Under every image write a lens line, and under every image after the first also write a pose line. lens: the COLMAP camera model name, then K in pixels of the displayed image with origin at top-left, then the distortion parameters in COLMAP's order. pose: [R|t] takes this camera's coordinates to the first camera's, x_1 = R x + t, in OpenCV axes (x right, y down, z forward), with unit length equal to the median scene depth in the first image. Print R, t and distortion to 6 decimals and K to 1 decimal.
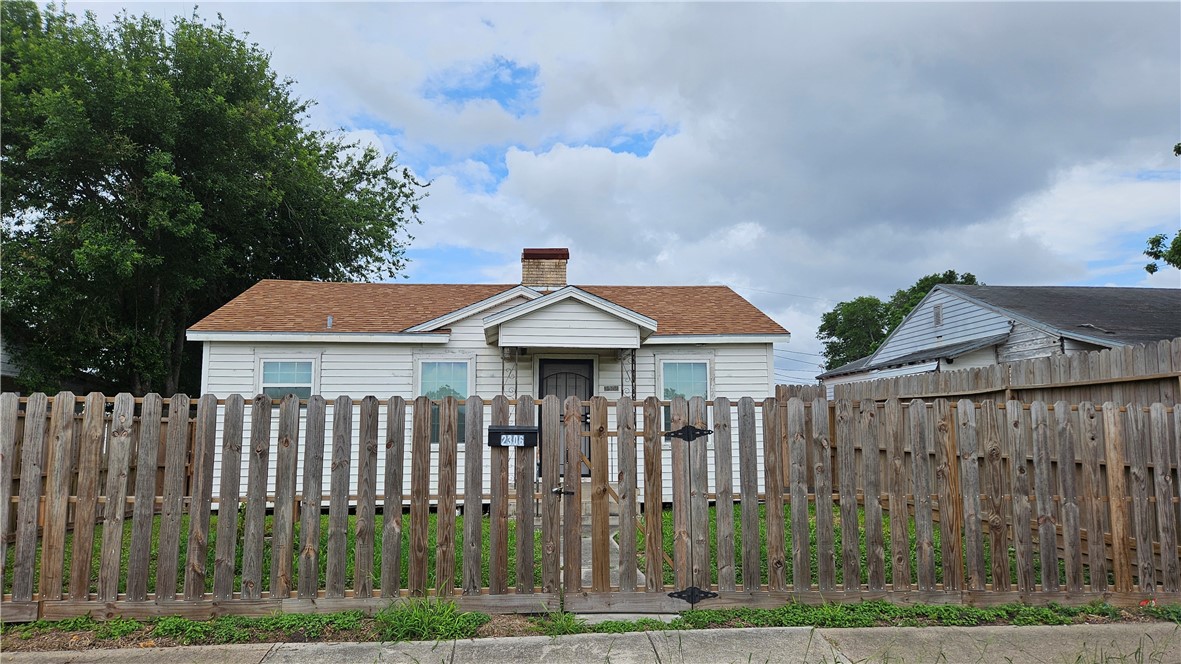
lens RADIAL K [[812.4, 0, 582.5], [0, 812.4, 335.5], [0, 0, 1]] dist [0.047532, -0.020043]
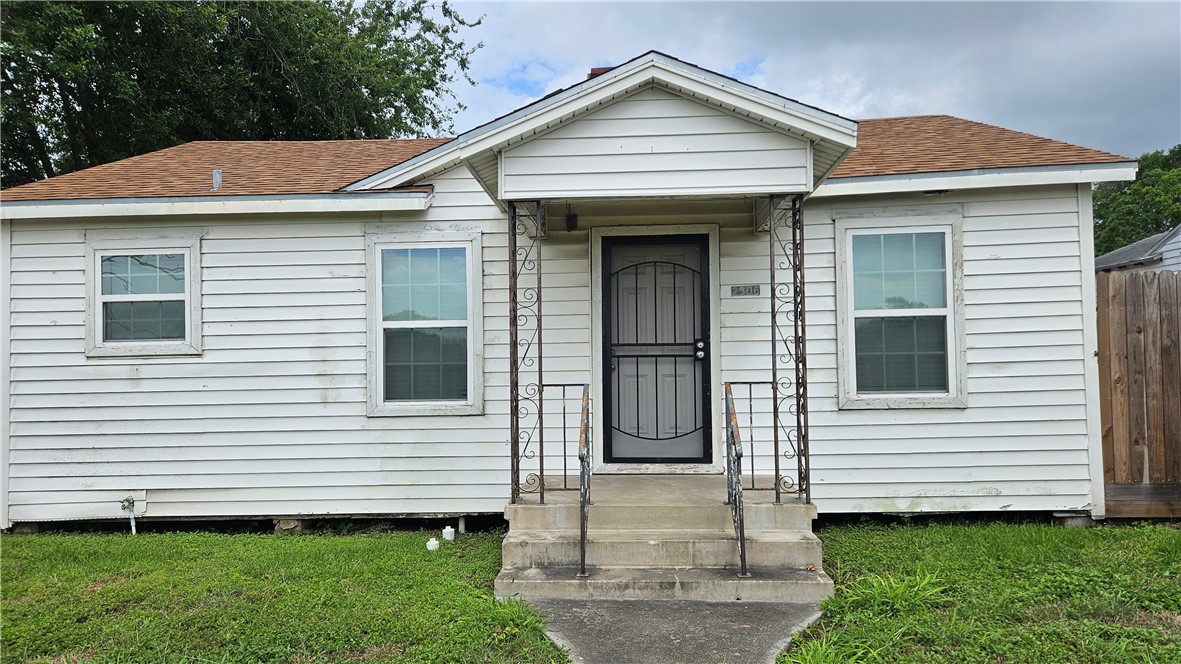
lens RADIAL K [[812.4, 0, 595.5], [0, 812.4, 343.4], [0, 0, 1]] dist [0.047532, -0.020043]
pose [[0.990652, -0.016771, -0.135382, 0.011103], [0.030451, 0.994560, 0.099616, 0.044595], [0.132975, -0.102807, 0.985773, 0.484484]]
